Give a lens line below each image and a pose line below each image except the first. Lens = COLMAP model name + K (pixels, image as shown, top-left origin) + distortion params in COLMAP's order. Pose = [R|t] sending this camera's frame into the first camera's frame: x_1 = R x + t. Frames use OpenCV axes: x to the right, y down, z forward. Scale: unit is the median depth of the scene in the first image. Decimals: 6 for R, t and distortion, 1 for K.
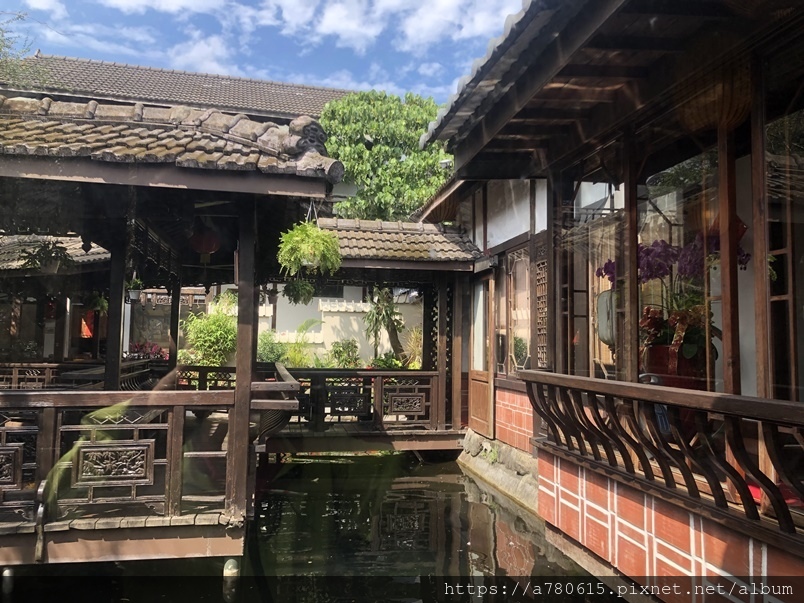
lens RADIAL K [[654.2, 0, 402.7], [0, 654.2, 299.1], [0, 0, 1]] dist [0.021449, -0.013012]
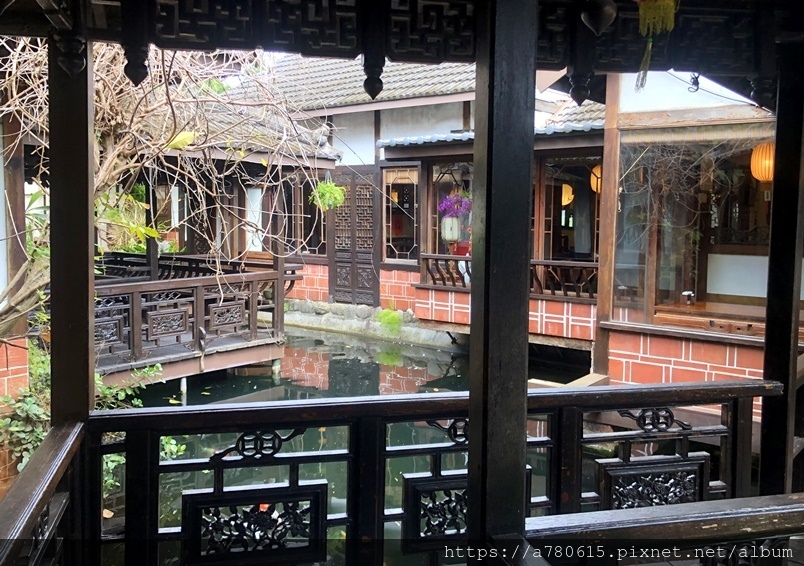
lens RADIAL K [[721.4, 0, 392.5], [0, 721.4, 261.9], [0, 0, 1]] dist [0.054582, -0.058671]
pose [[0.768653, -0.051060, 0.637625, -1.322469], [-0.040370, 0.990950, 0.128020, -0.158209], [-0.638391, -0.124144, 0.759635, -0.739478]]
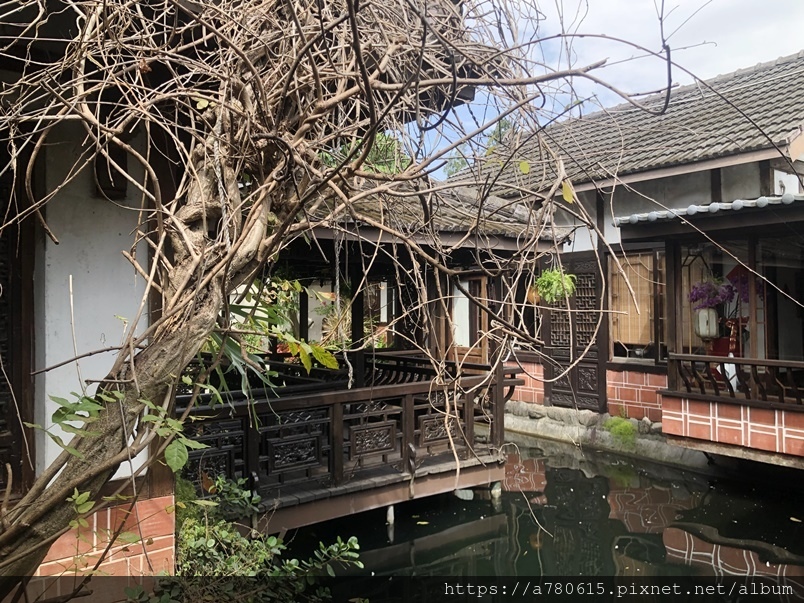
lens RADIAL K [[654.2, 0, 413.1], [0, 654.2, 286.7], [0, 0, 1]] dist [0.021449, -0.013012]
pose [[0.901438, -0.009283, 0.432808, -1.128716], [-0.007317, 0.999300, 0.036674, -0.126518], [-0.432846, -0.036227, 0.900740, -0.302333]]
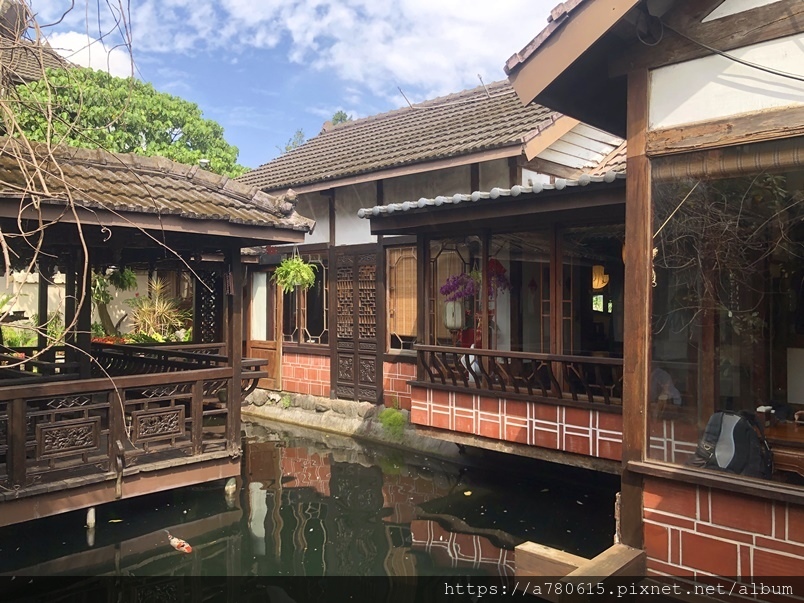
lens RADIAL K [[654.2, 0, 400.8], [0, 654.2, 297.7], [0, 0, 1]] dist [0.021449, -0.013012]
pose [[0.818864, -0.010037, 0.573900, -0.815205], [-0.028200, 0.997936, 0.057689, -0.116707], [-0.573295, -0.063423, 0.816891, -0.430043]]
